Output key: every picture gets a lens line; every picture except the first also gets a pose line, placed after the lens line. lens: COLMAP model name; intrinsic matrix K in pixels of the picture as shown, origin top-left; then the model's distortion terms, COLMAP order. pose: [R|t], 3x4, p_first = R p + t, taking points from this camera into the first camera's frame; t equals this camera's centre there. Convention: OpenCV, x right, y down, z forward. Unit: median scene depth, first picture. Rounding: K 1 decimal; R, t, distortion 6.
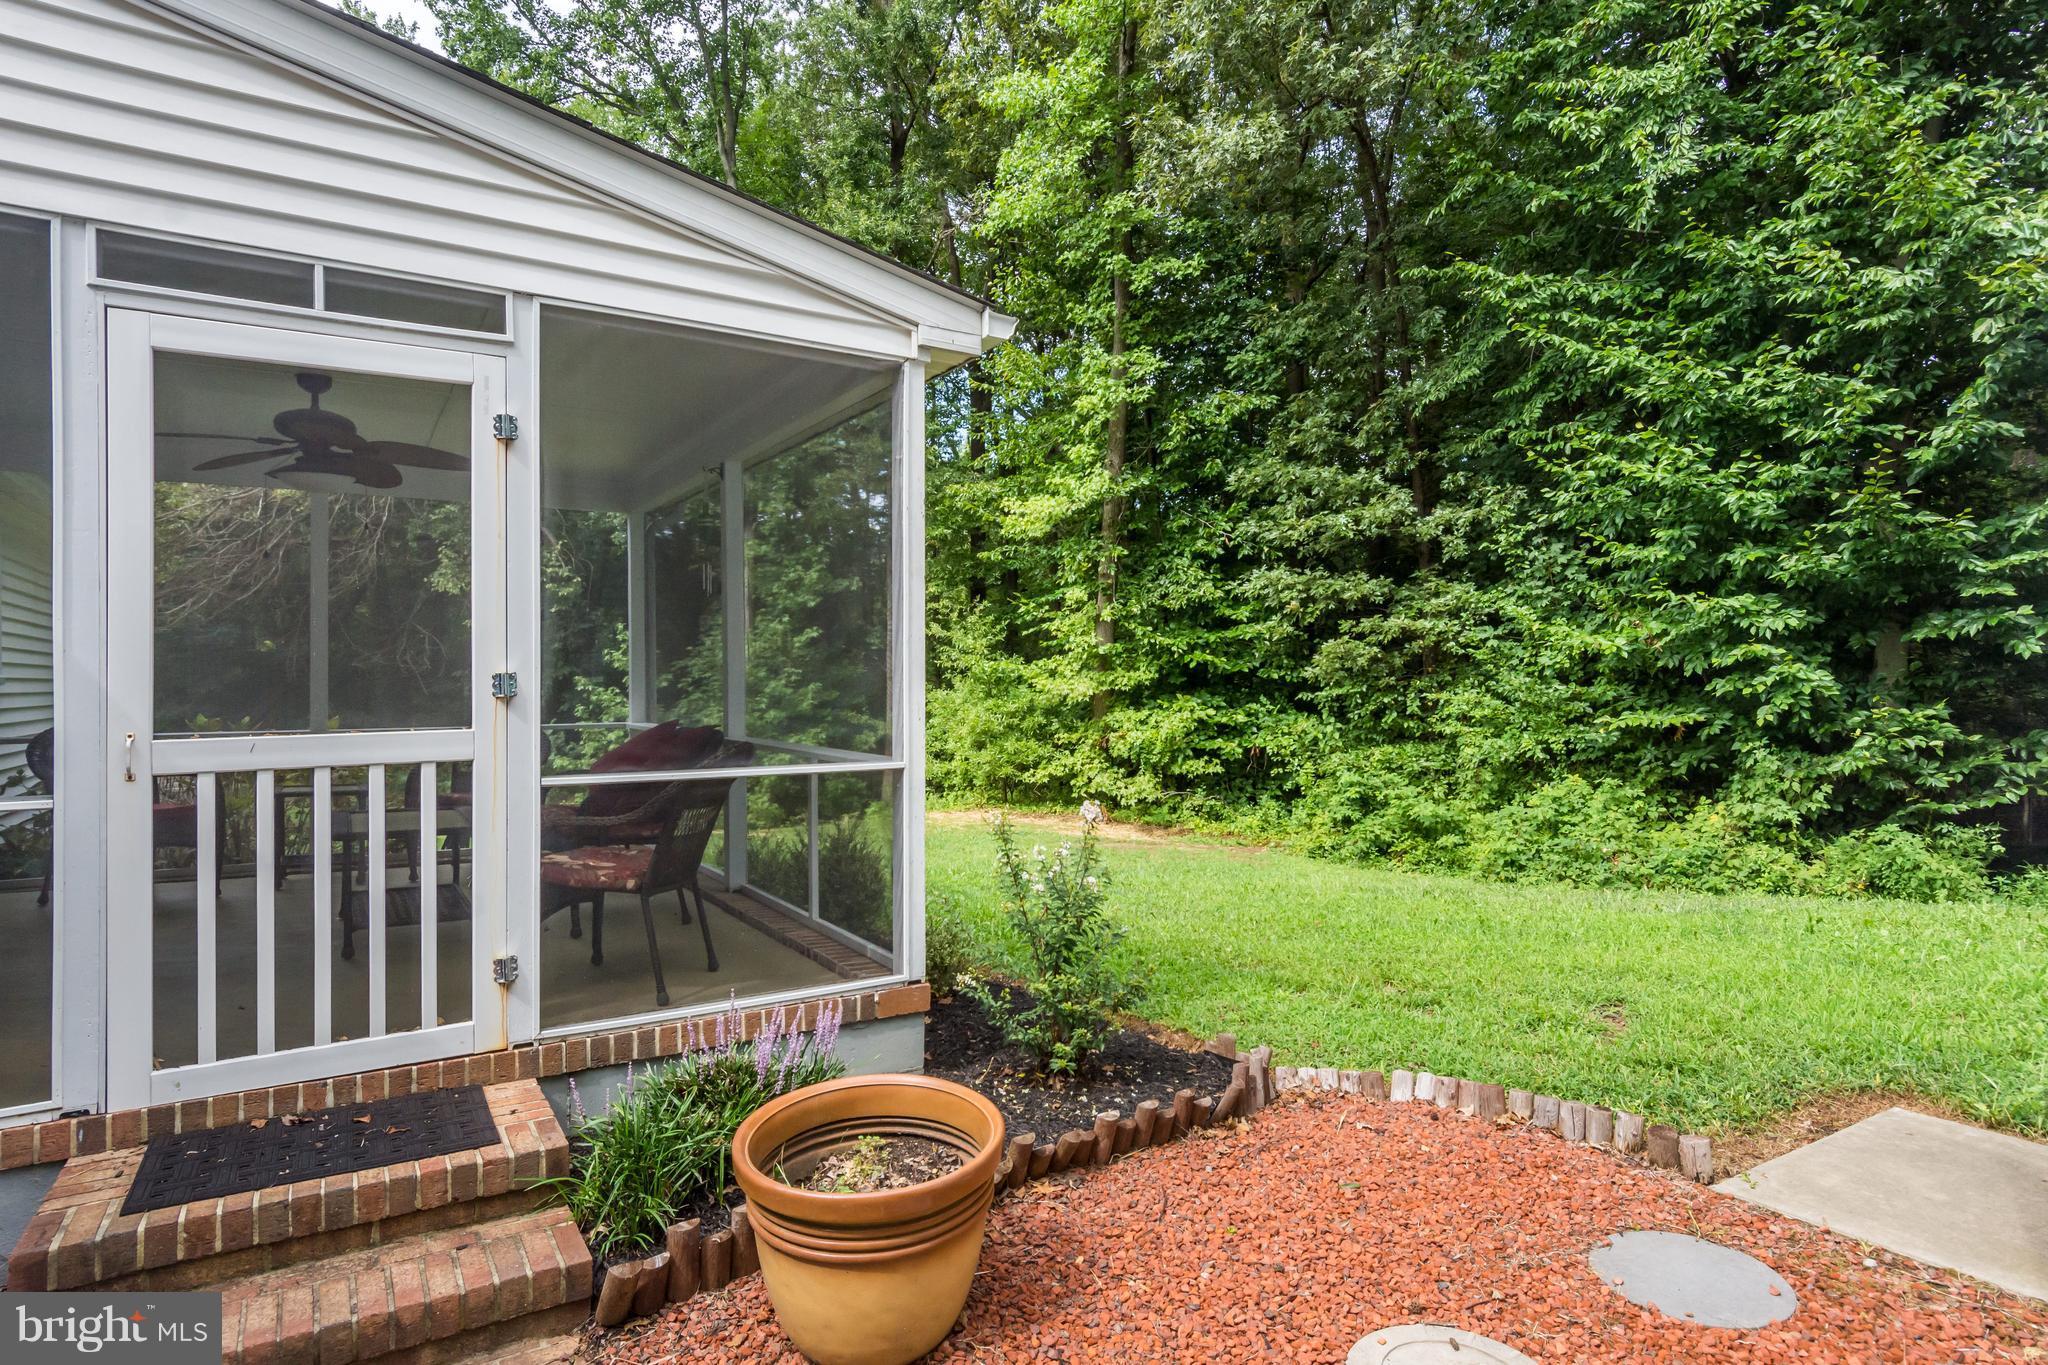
lens RADIAL K [[1101.4, 0, 1011.6], [0, 1101.4, 687.7], [0, 0, 1]] dist [-0.005613, -0.000730]
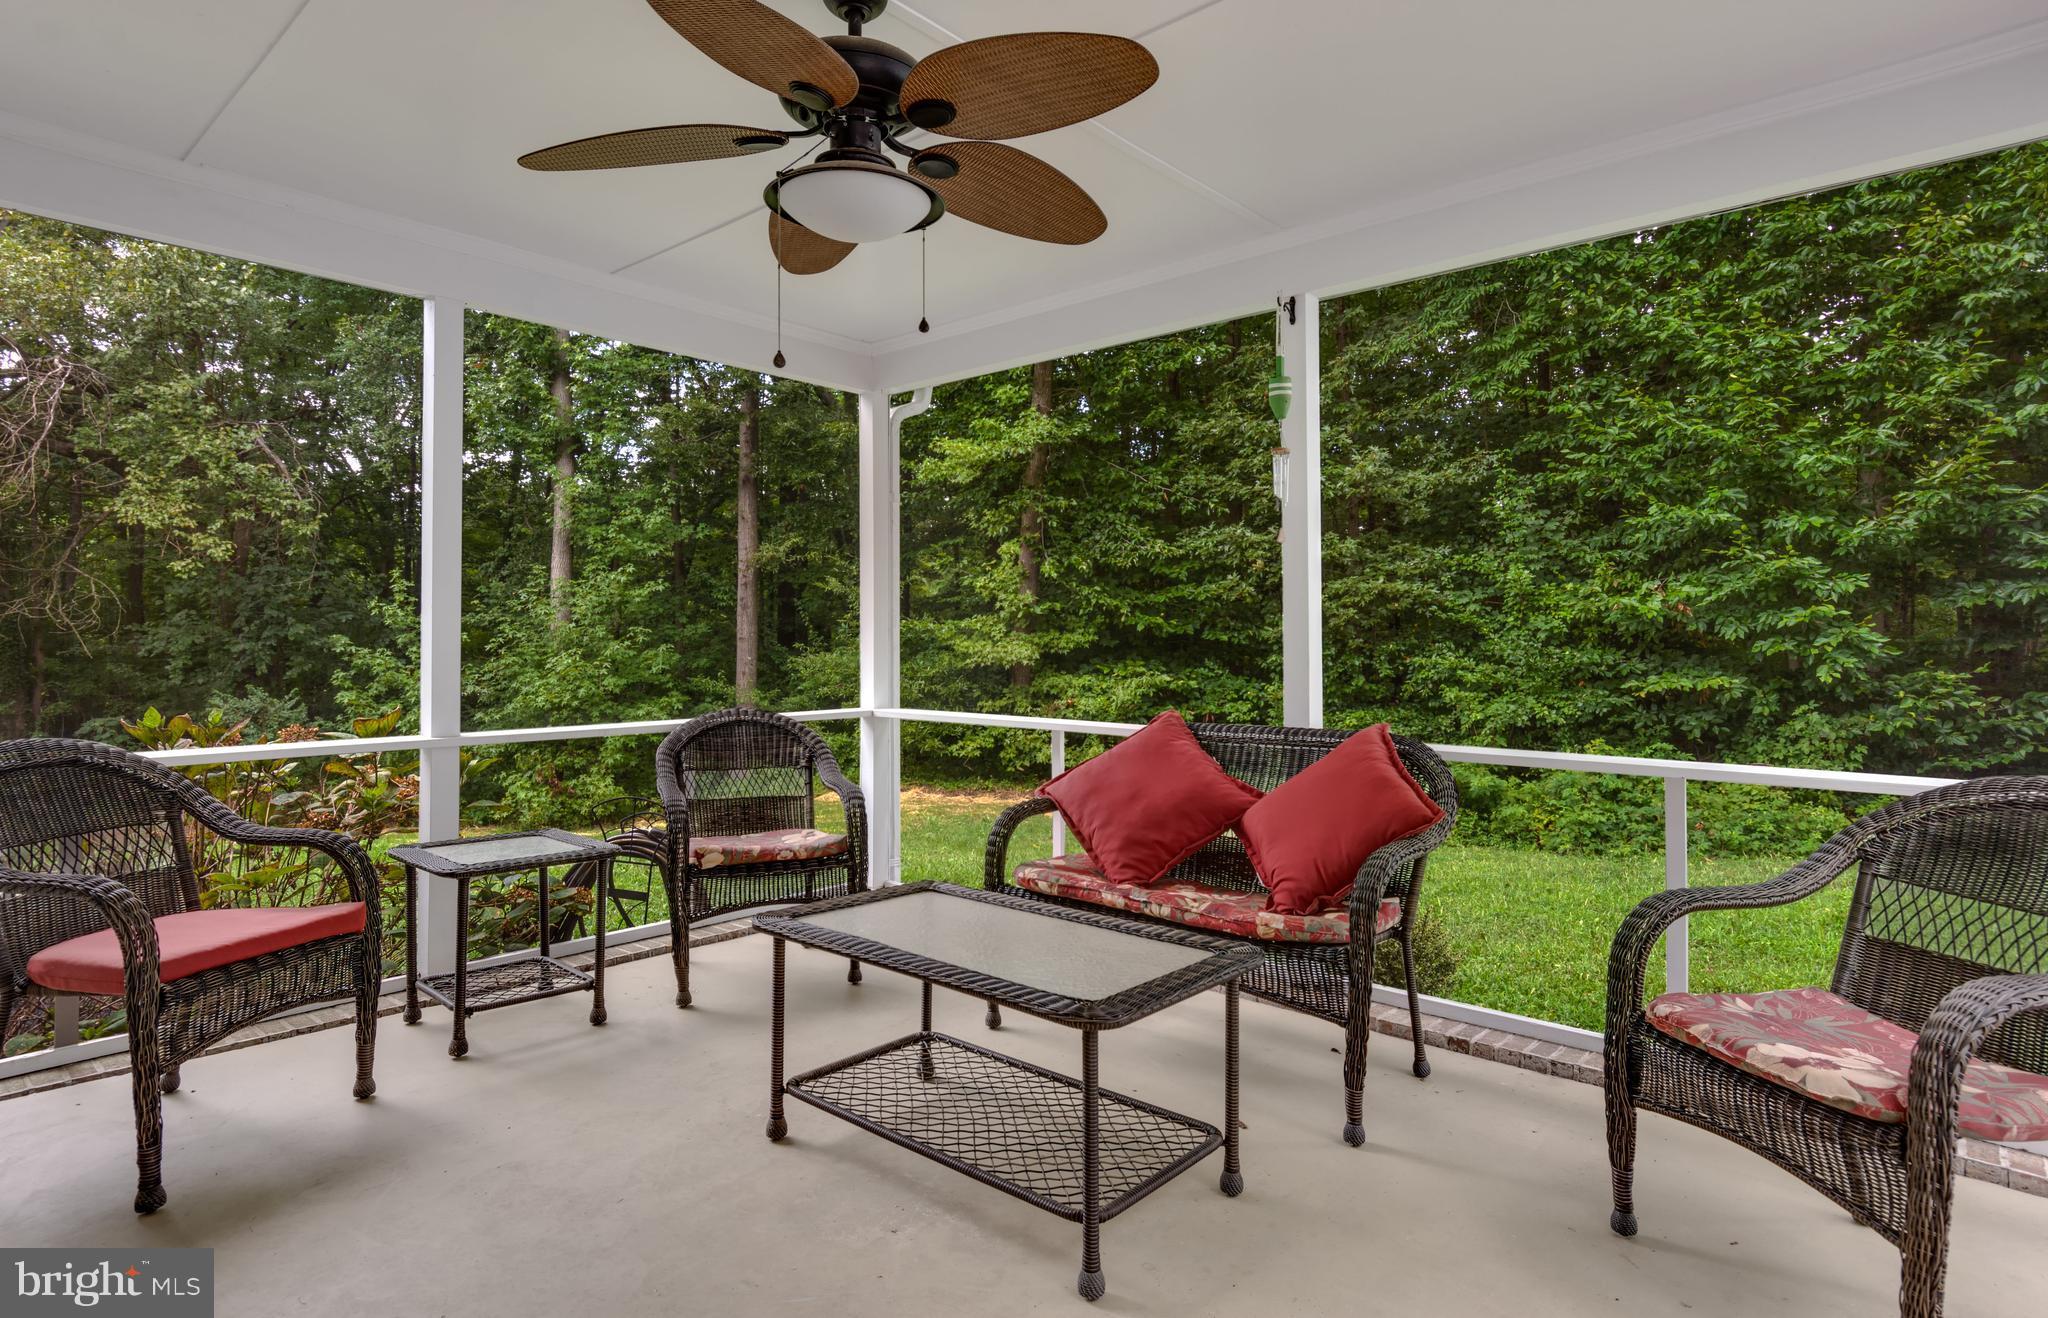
lens RADIAL K [[1103.1, 0, 1016.6], [0, 1103.1, 639.7], [0, 0, 1]] dist [-0.001154, -0.021986]
pose [[0.965865, 0.008859, 0.258894, -0.178343], [-0.005323, 0.999883, -0.014354, 0.004555], [-0.258991, 0.012486, 0.965799, 0.128991]]
